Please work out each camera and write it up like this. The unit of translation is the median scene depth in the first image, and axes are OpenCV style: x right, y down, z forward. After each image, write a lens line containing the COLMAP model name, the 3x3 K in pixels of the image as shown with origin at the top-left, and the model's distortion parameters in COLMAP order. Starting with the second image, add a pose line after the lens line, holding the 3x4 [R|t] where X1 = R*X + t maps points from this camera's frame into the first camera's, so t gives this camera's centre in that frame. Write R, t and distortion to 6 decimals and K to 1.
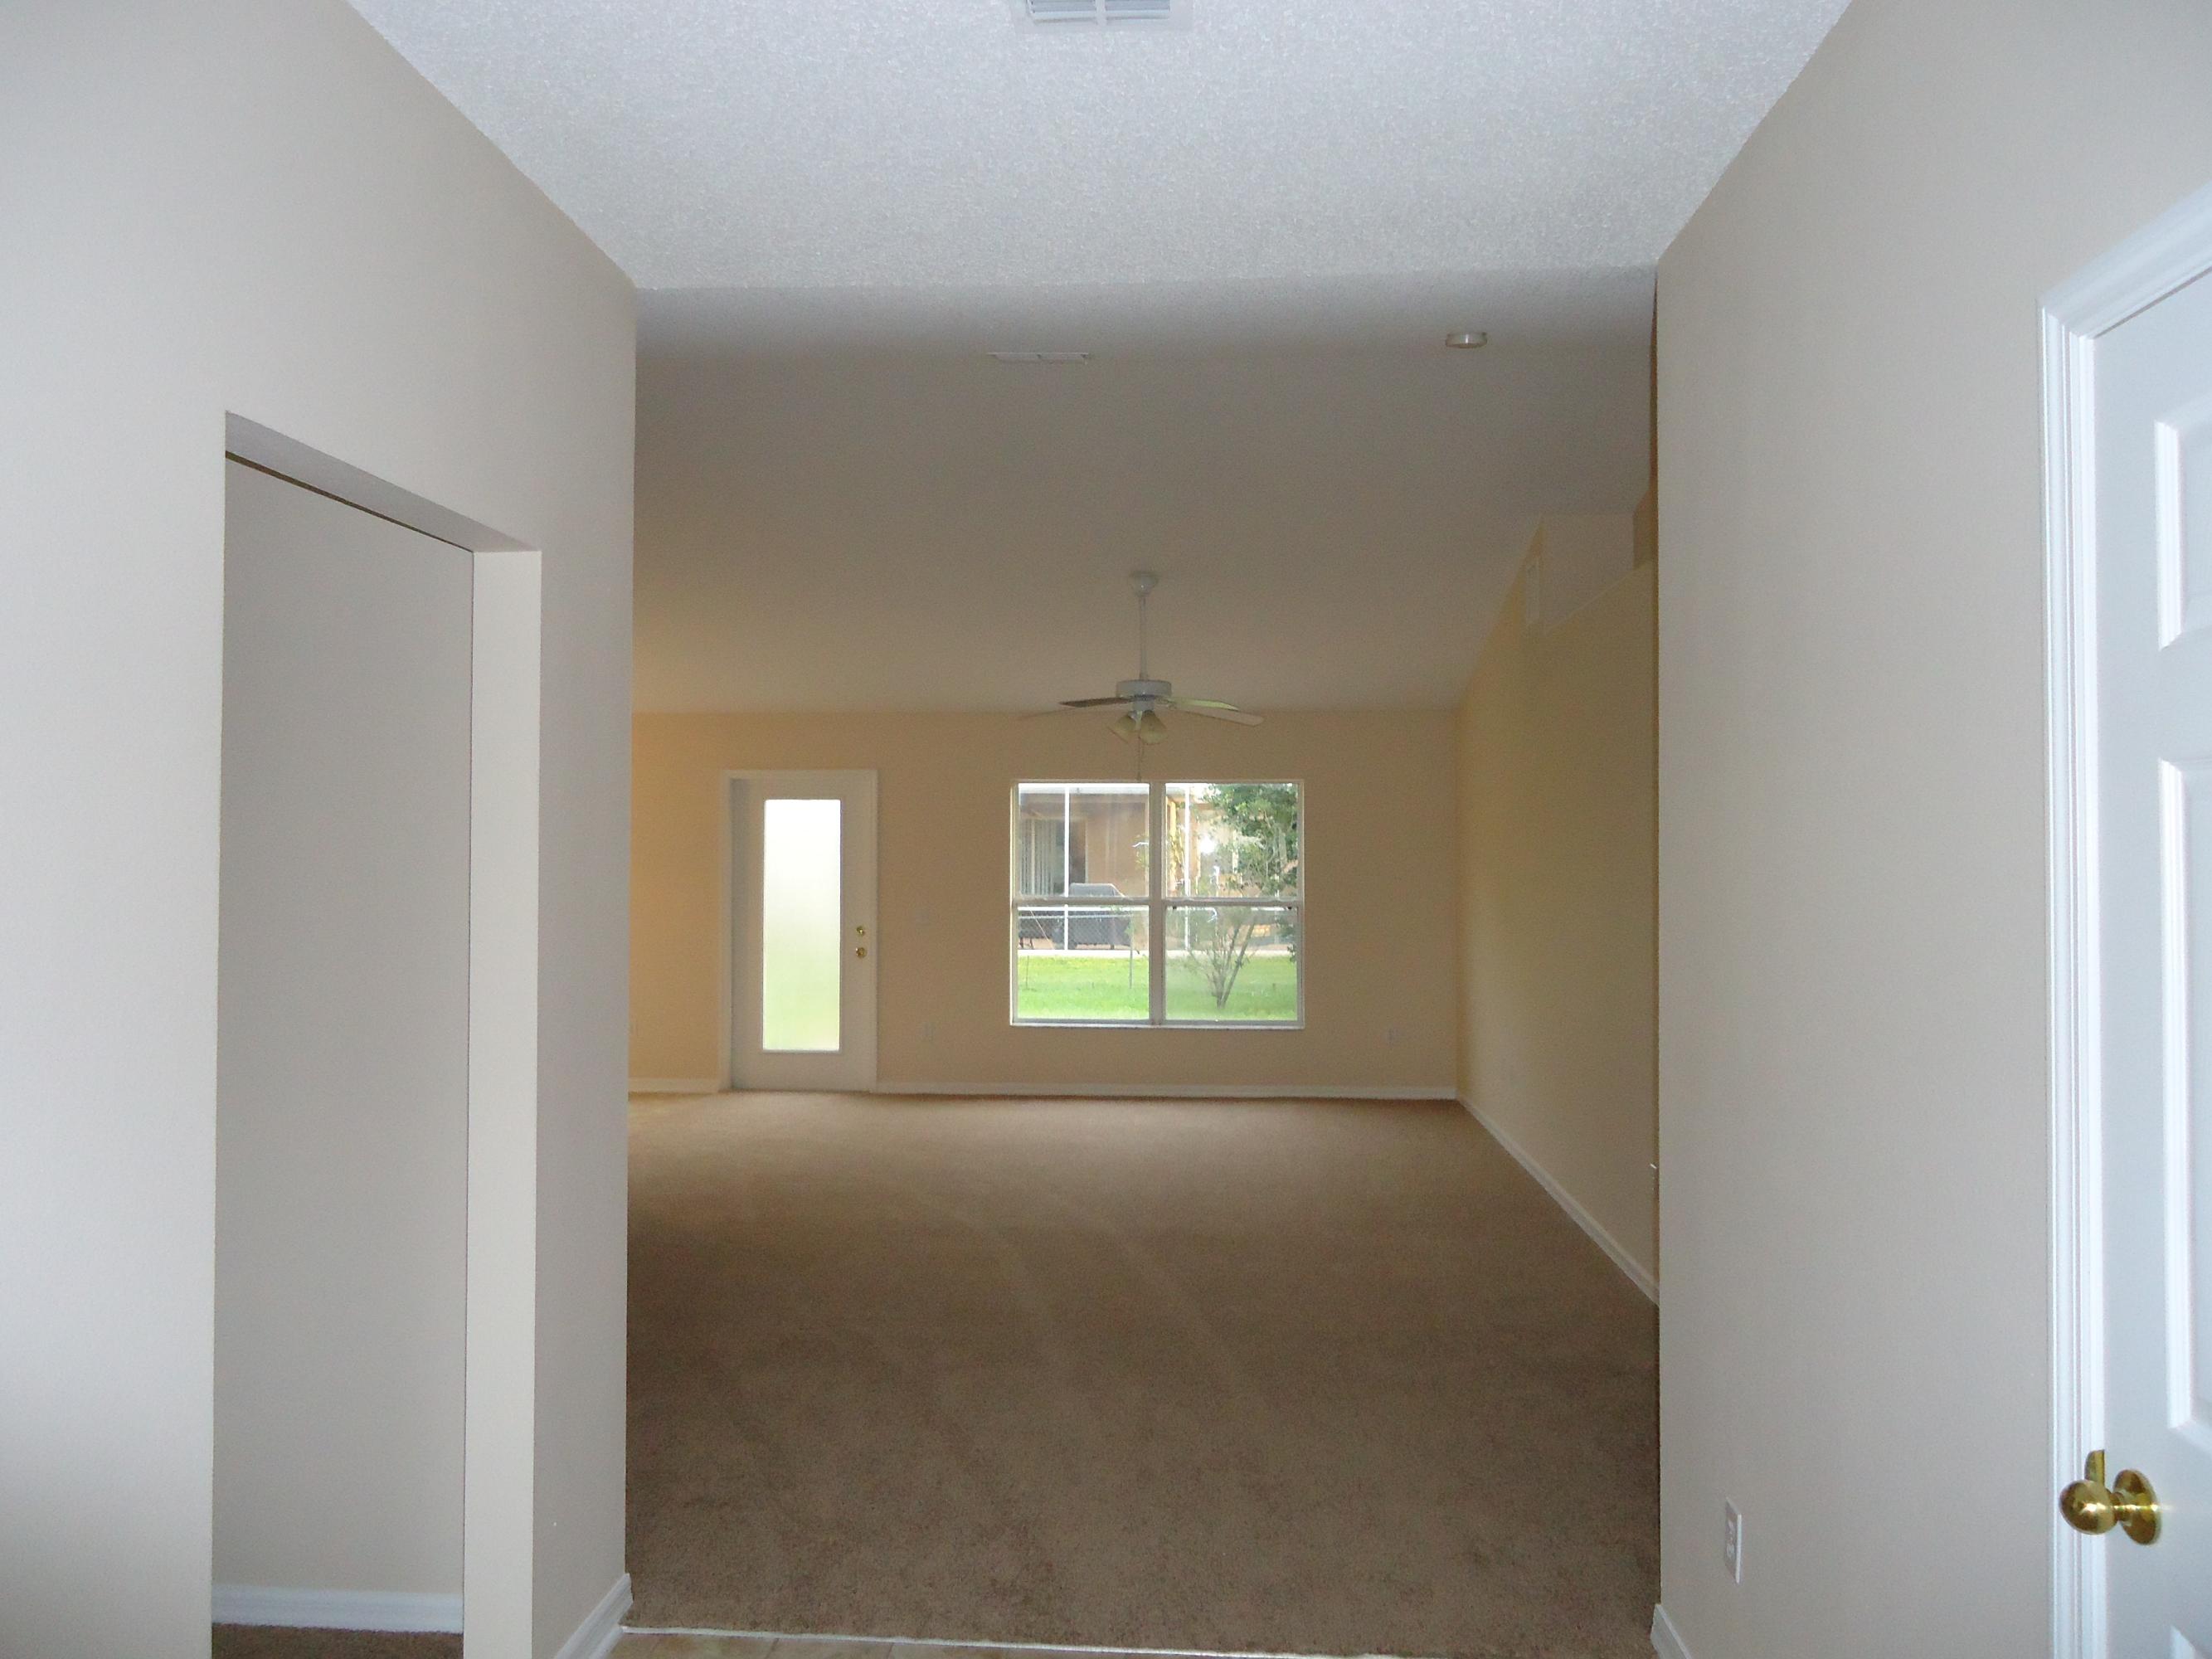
lens RADIAL K [[1608.2, 0, 1100.2], [0, 1608.2, 829.9], [0, 0, 1]] dist [-0.002370, -0.013824]
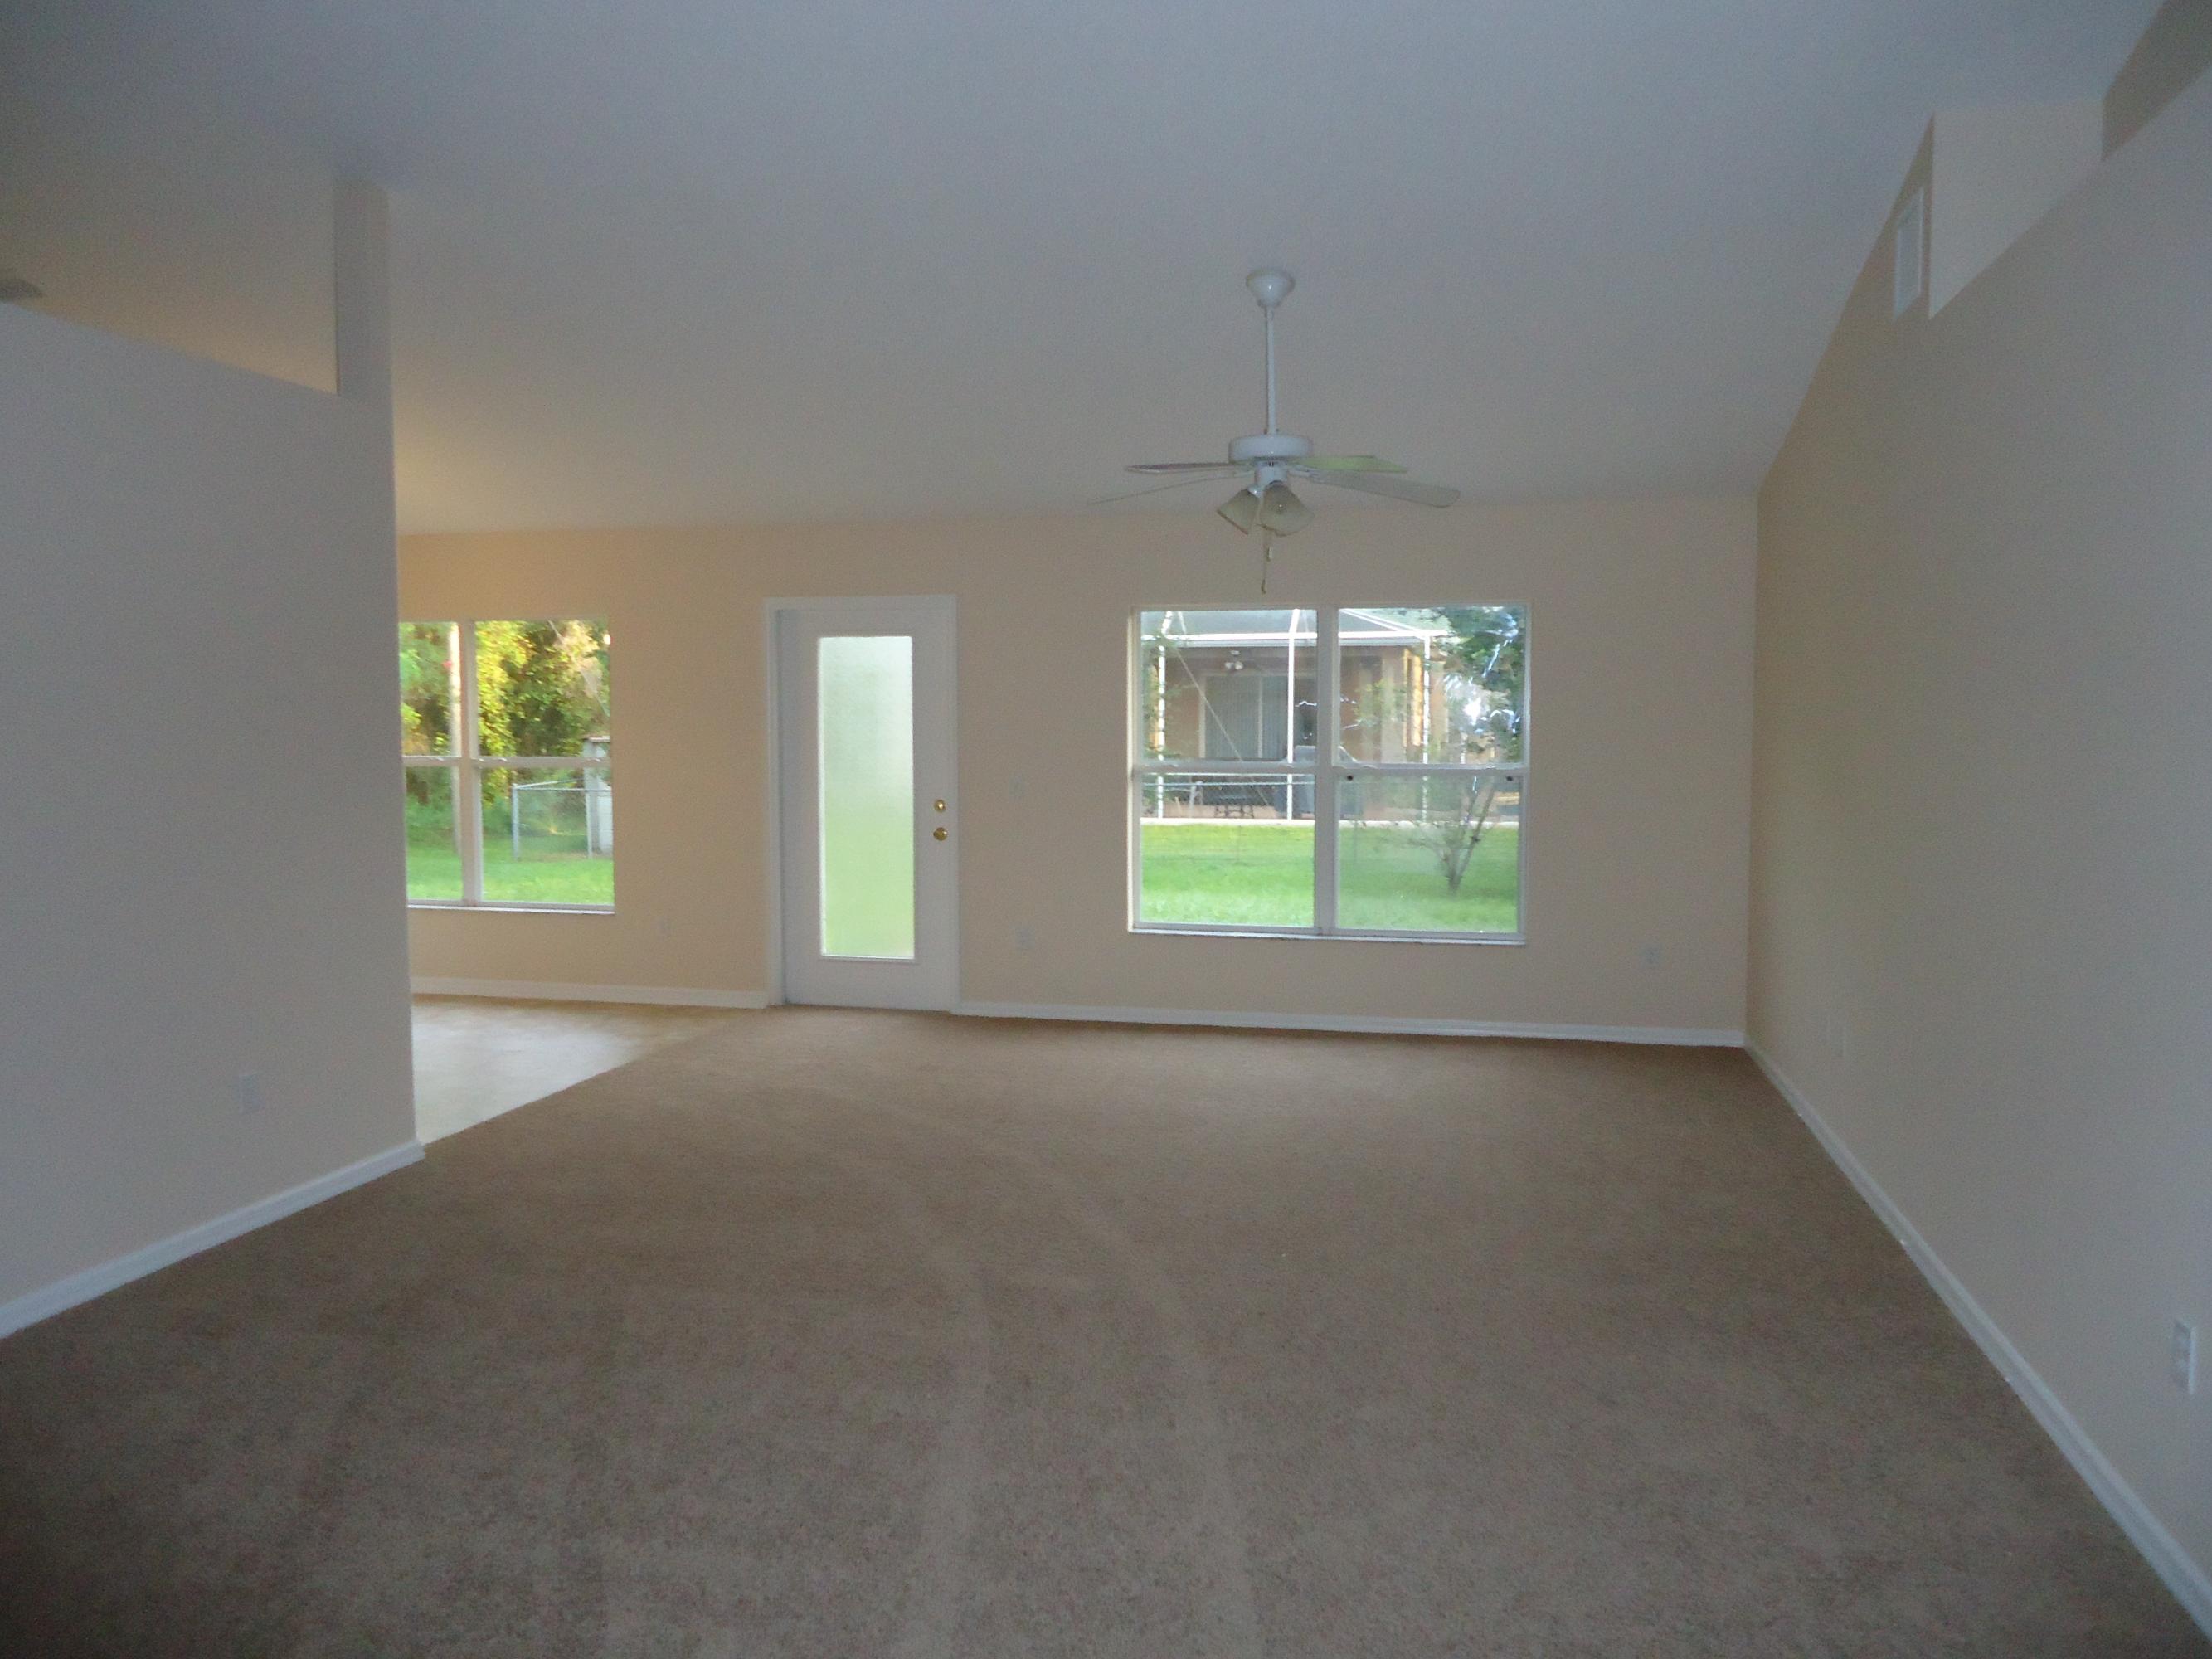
lens RADIAL K [[1608.2, 0, 1116.5], [0, 1608.2, 828.1], [0, 0, 1]] dist [-0.002370, -0.013824]
pose [[0.988885, 0.004604, -0.148609, 0.049239], [0.007835, 0.996518, 0.083011, 0.009917], [0.148474, -0.083252, 0.985406, 0.250139]]
